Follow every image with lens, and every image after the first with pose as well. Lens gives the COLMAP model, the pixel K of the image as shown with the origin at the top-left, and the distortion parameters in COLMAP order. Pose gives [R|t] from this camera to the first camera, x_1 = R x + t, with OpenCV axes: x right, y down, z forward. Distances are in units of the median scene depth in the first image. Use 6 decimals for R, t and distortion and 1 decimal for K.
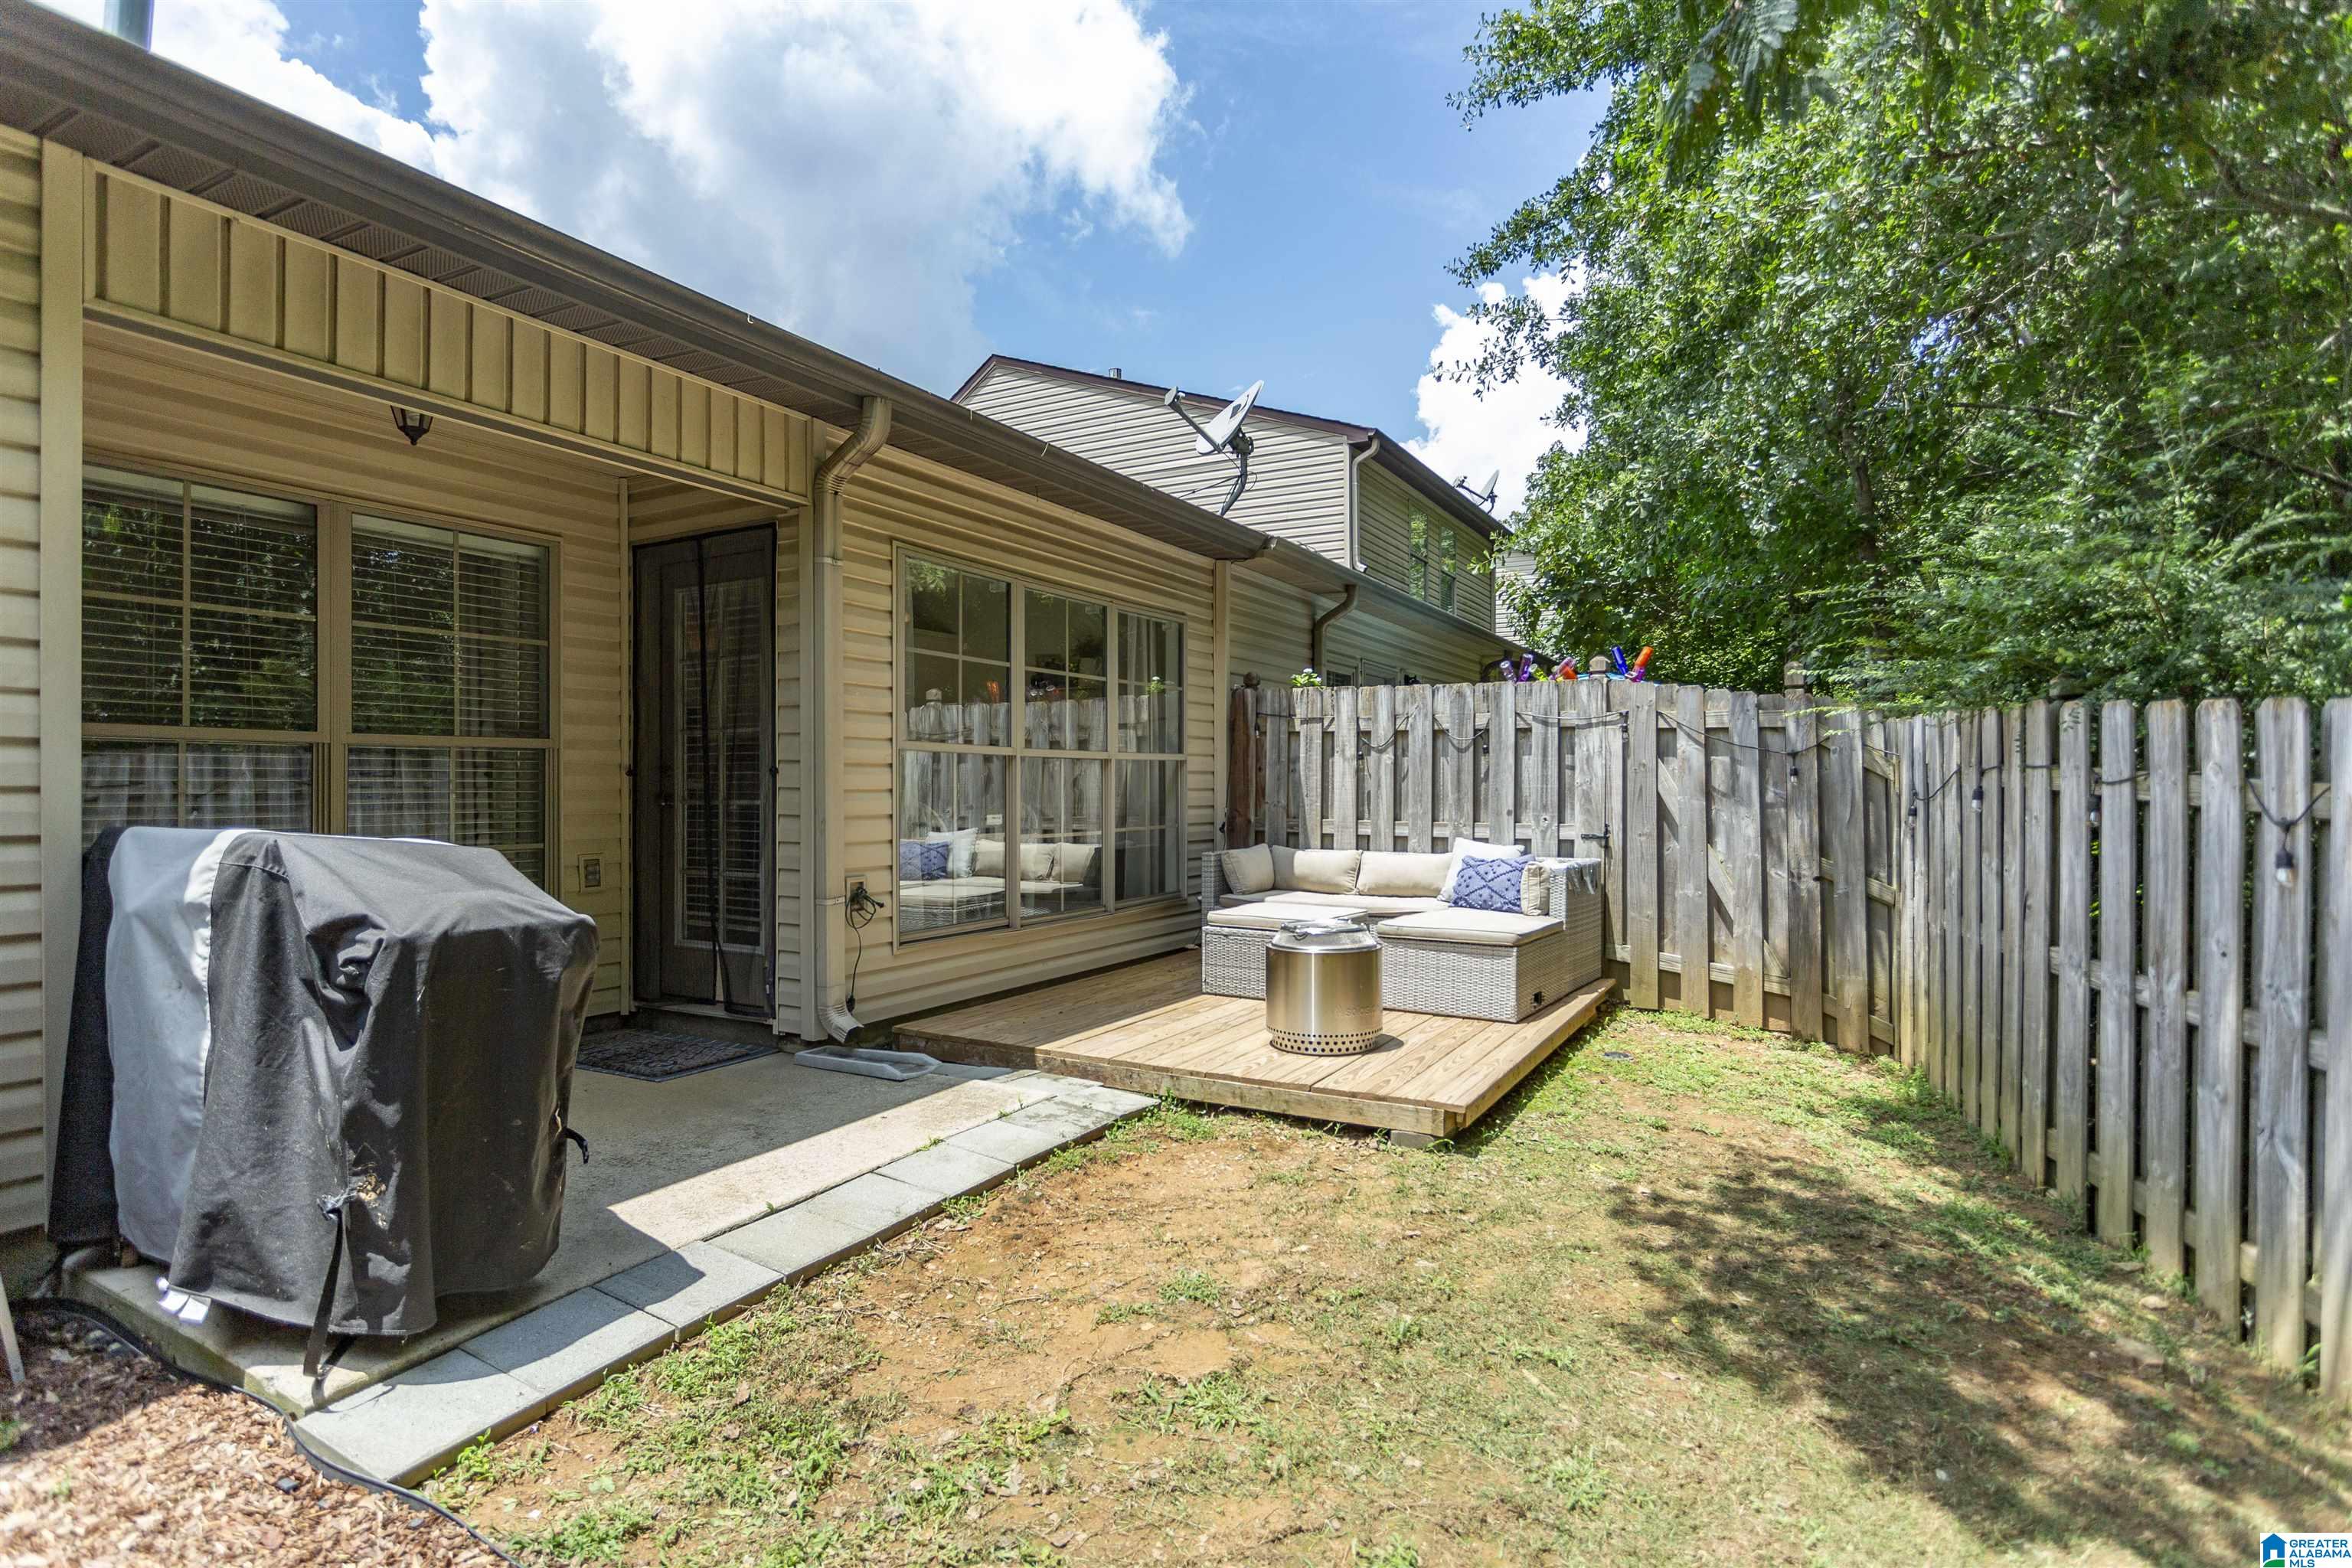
lens RADIAL K [[1221.6, 0, 1176.0], [0, 1221.6, 784.0], [0, 0, 1]] dist [-0.000513, -0.000208]
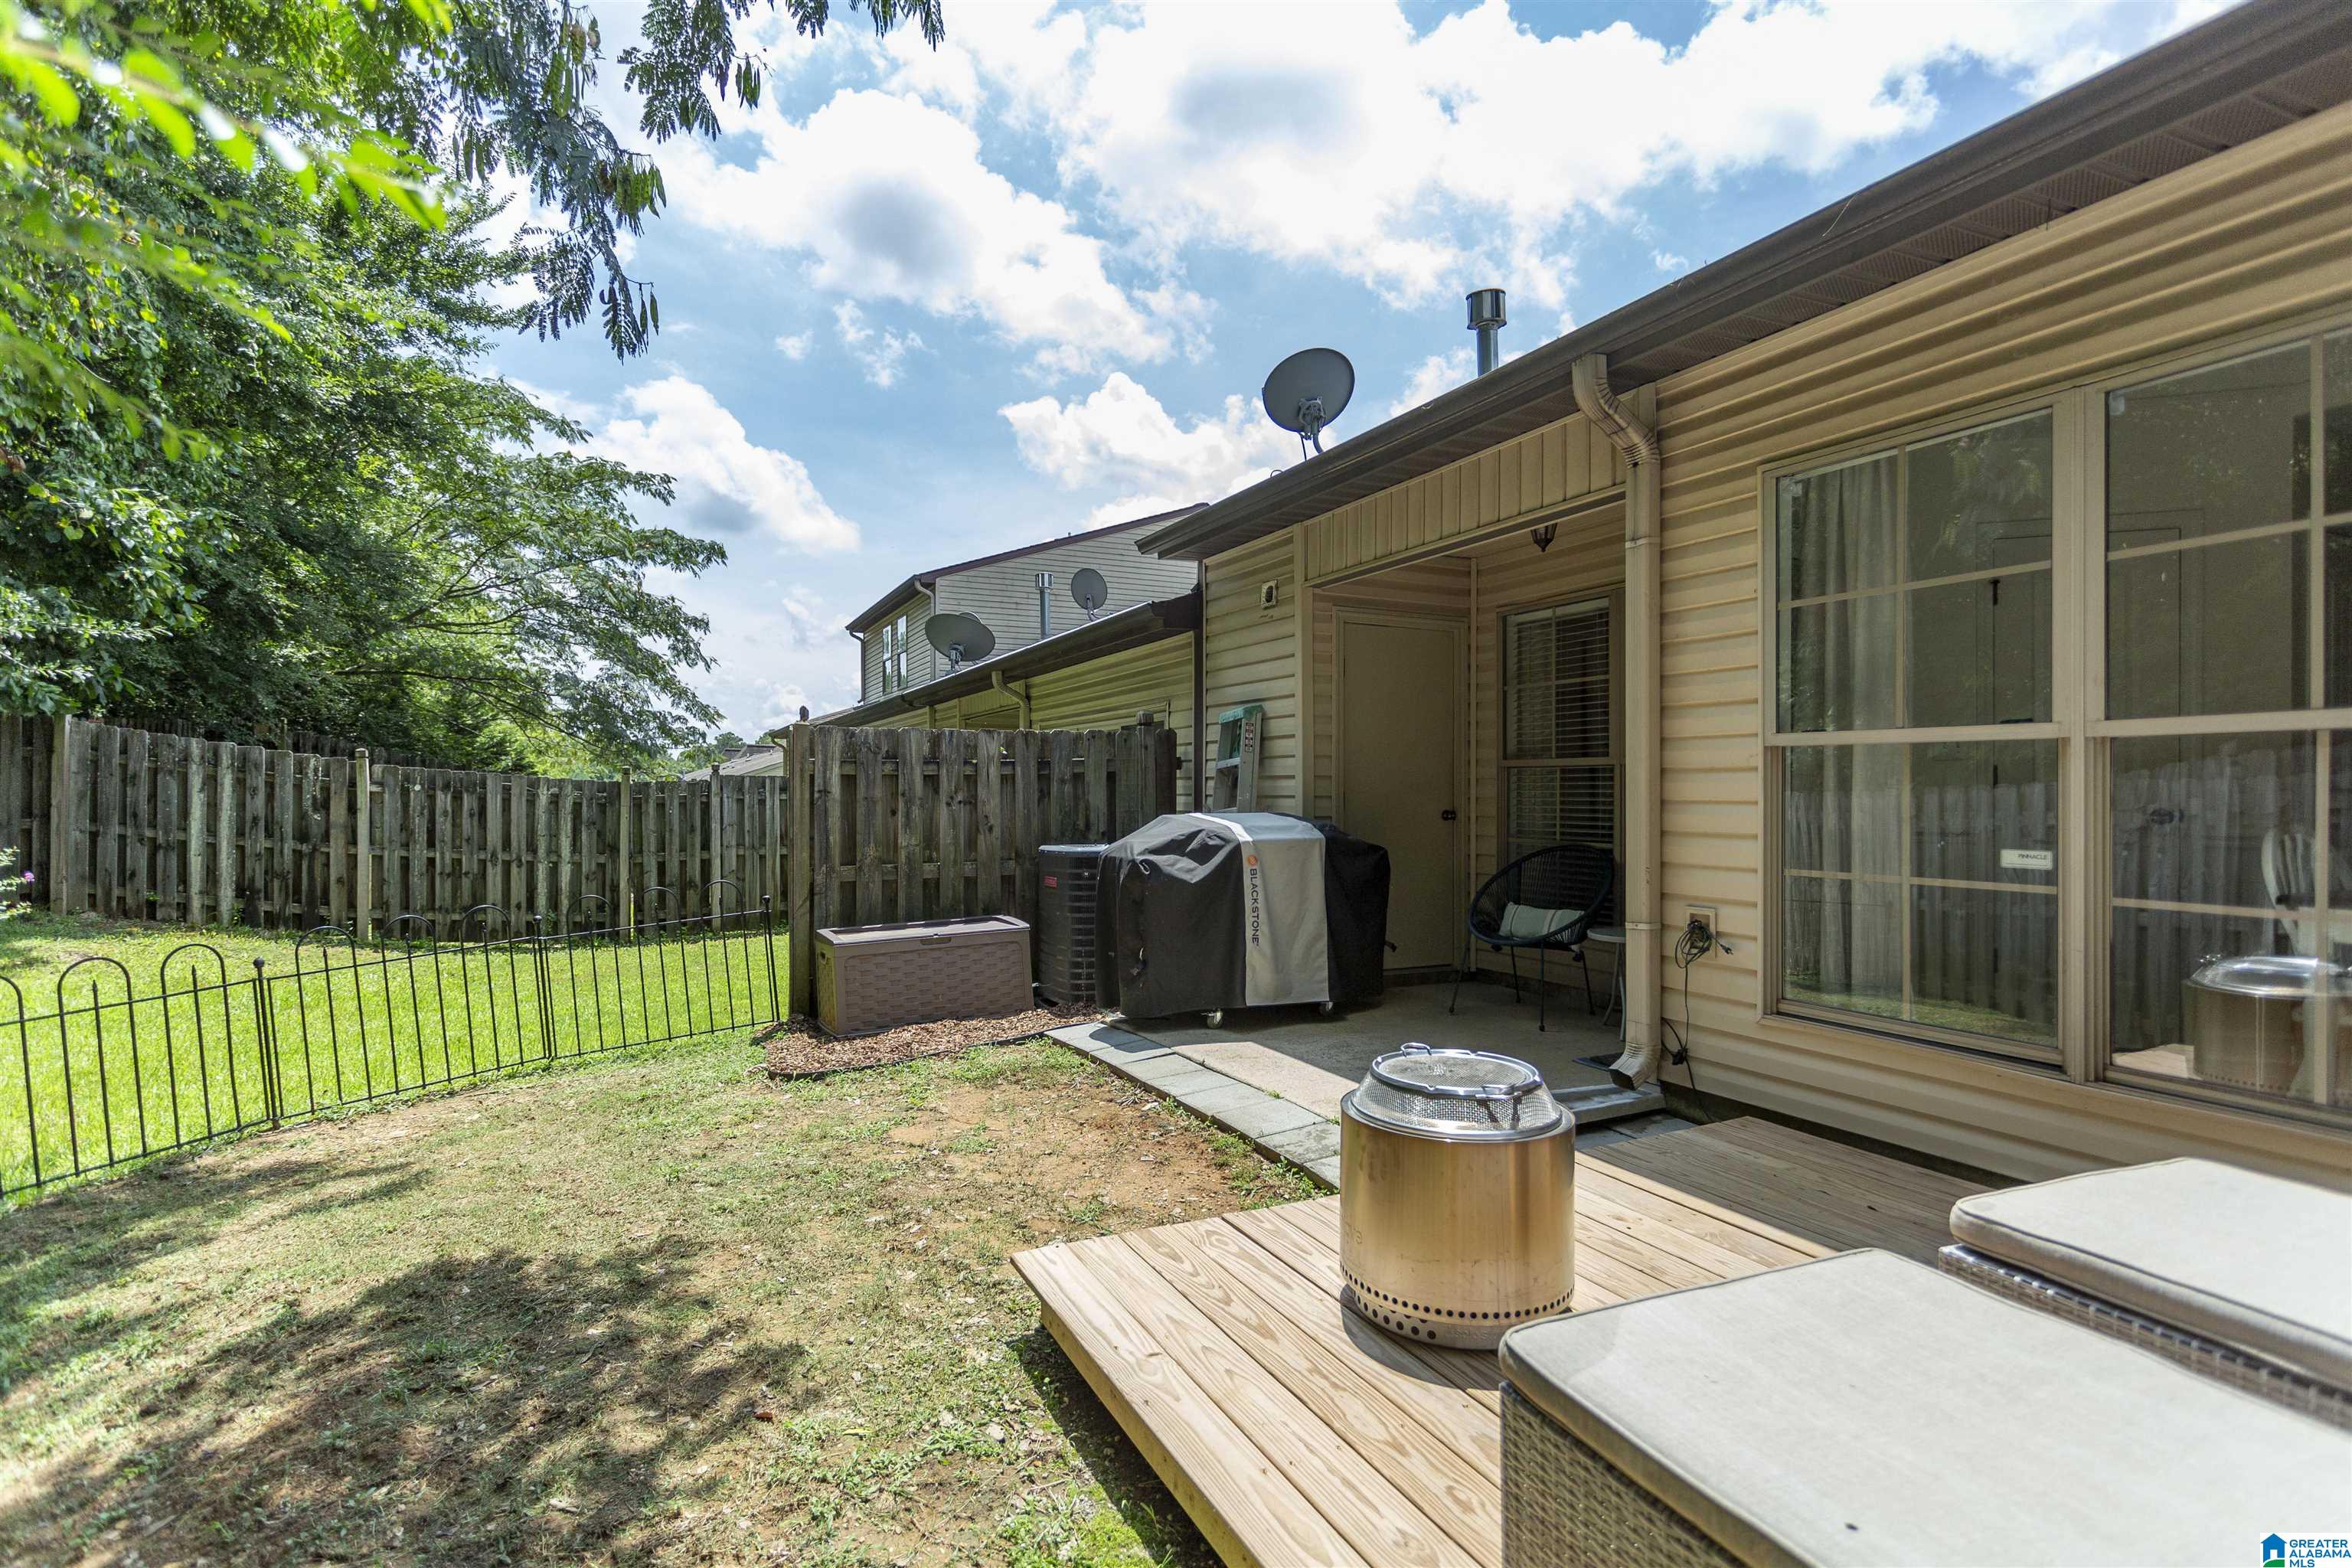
lens RADIAL K [[1138.9, 0, 1074.0], [0, 1138.9, 796.1], [0, 0, 1]] dist [0.133056, 0.000127]
pose [[-0.642797, -0.011083, -0.765956, 0.442149], [-0.007649, 0.999938, -0.008049, 0.008410], [0.765998, 0.000685, -0.642842, 0.884606]]
